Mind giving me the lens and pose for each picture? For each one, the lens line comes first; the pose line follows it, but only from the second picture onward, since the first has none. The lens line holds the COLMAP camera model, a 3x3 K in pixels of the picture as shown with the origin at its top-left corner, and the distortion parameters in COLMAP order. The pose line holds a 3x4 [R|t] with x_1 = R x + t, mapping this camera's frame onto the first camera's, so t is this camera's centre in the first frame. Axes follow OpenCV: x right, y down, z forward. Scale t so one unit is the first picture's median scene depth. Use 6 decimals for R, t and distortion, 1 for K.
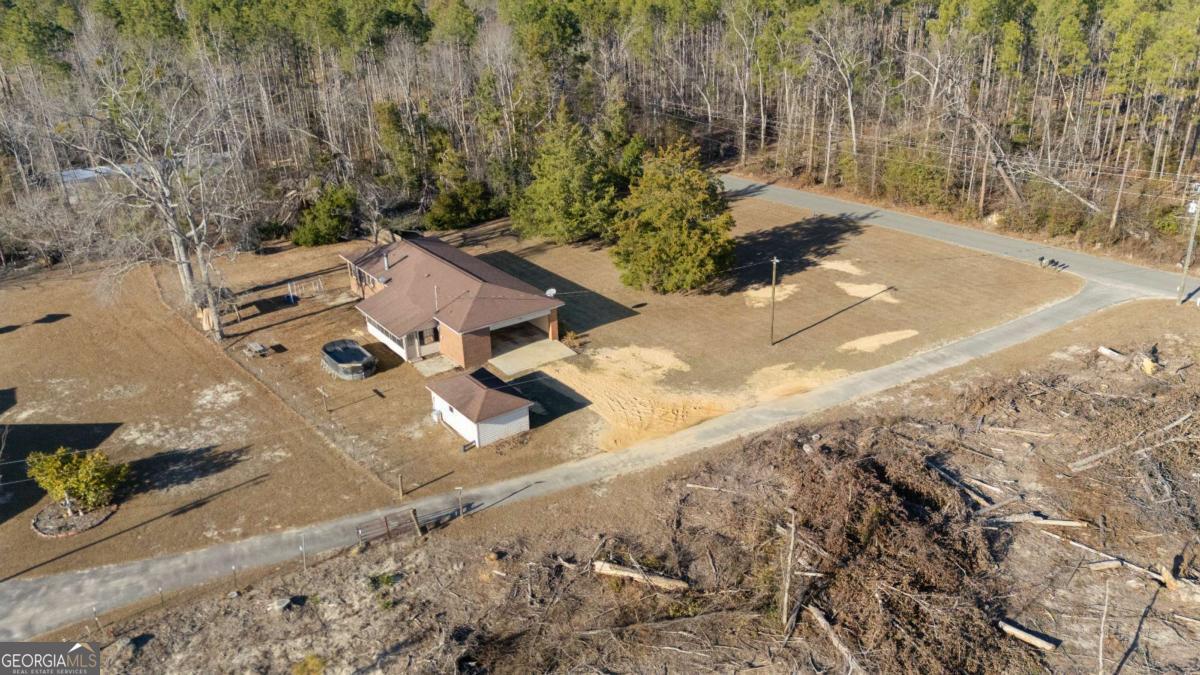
lens RADIAL K [[878.1, 0, 600.0], [0, 878.1, 337.5], [0, 0, 1]] dist [0.083607, -0.098912]
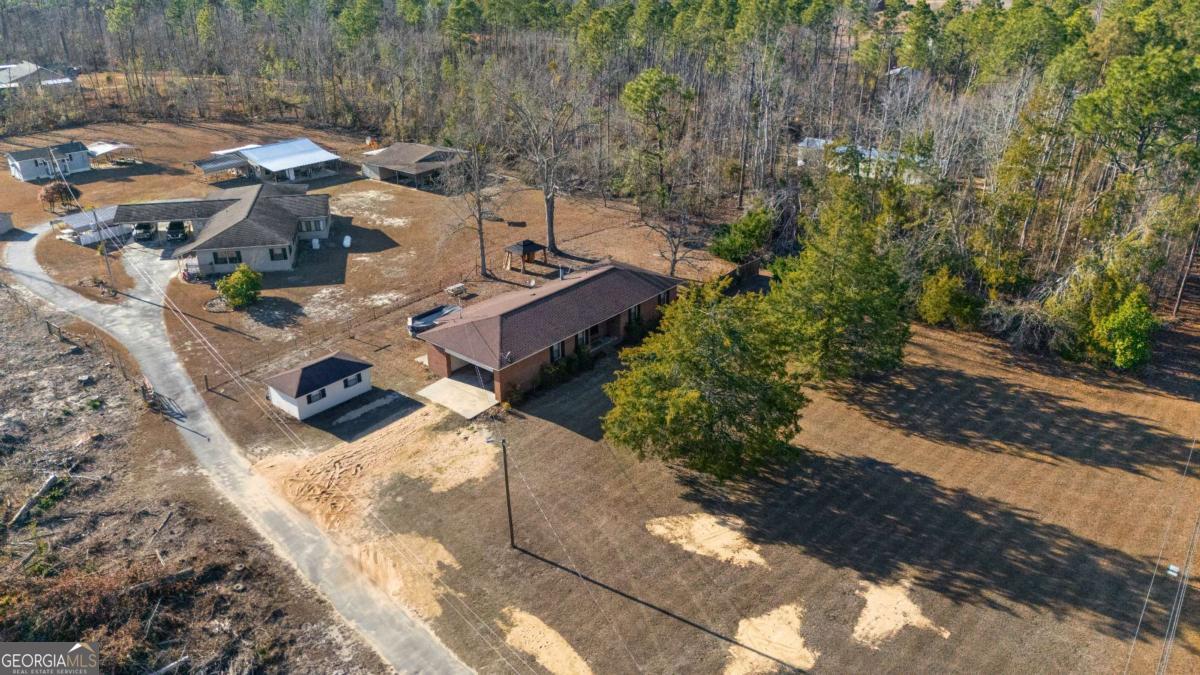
lens RADIAL K [[878.1, 0, 600.0], [0, 878.1, 337.5], [0, 0, 1]] dist [0.083607, -0.098912]
pose [[0.240258, 0.433630, -0.868471, 0.785624], [-0.387606, 0.863113, 0.323725, -0.414841], [0.889965, 0.258847, 0.375447, 0.740719]]
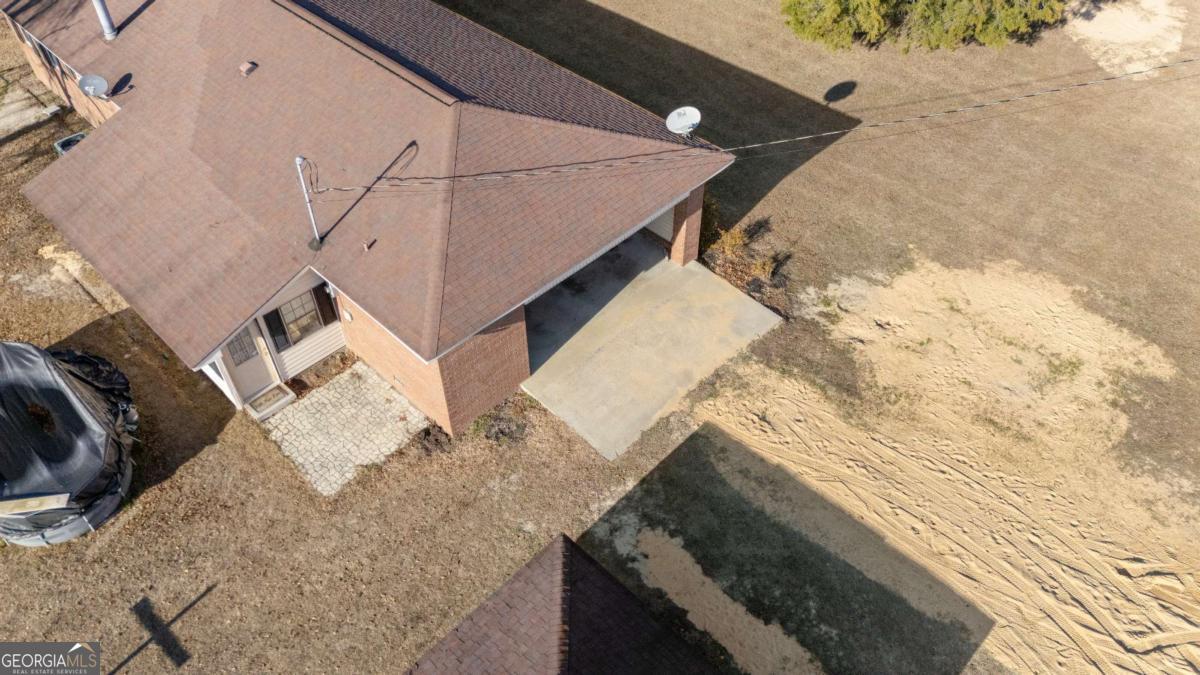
lens RADIAL K [[878.1, 0, 600.0], [0, 878.1, 337.5], [0, 0, 1]] dist [0.083607, -0.098912]
pose [[0.985522, -0.108241, 0.130502, -0.134476], [0.049909, 0.920799, 0.386831, -0.103546], [-0.162037, -0.374717, 0.912869, 0.705758]]
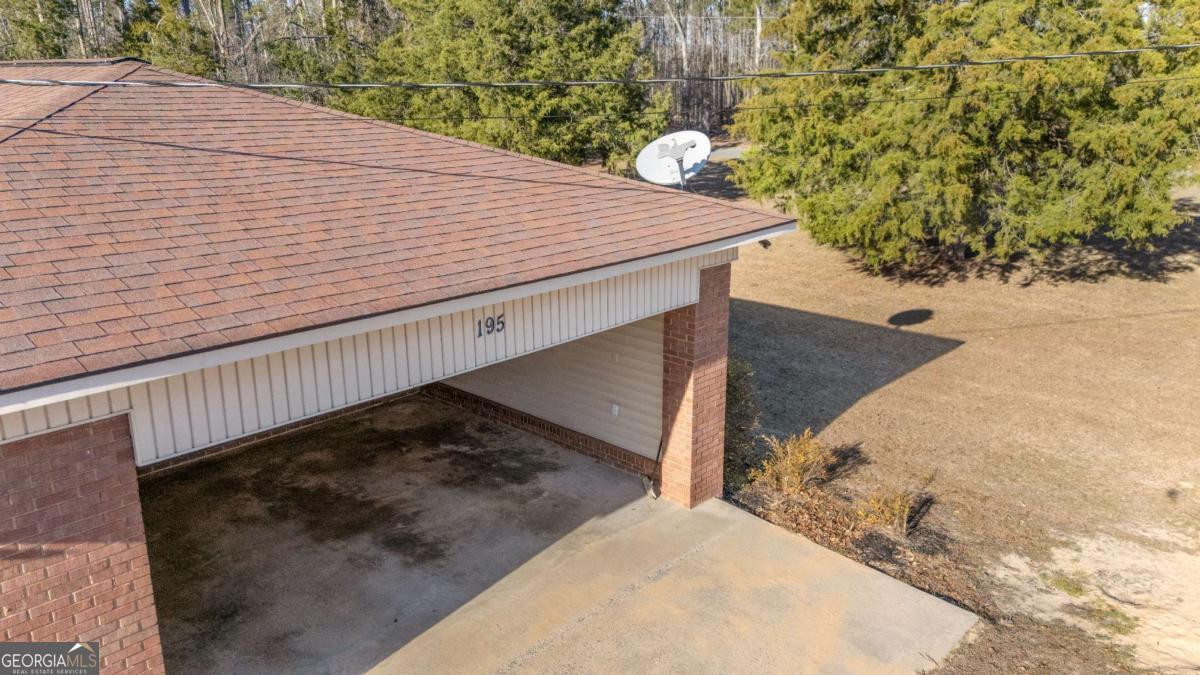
lens RADIAL K [[878.1, 0, 600.0], [0, 878.1, 337.5], [0, 0, 1]] dist [0.083607, -0.098912]
pose [[0.979542, -0.034112, 0.198330, -0.097120], [0.057861, 0.991654, -0.115212, -0.007891], [-0.192744, 0.124331, 0.973340, 0.882123]]
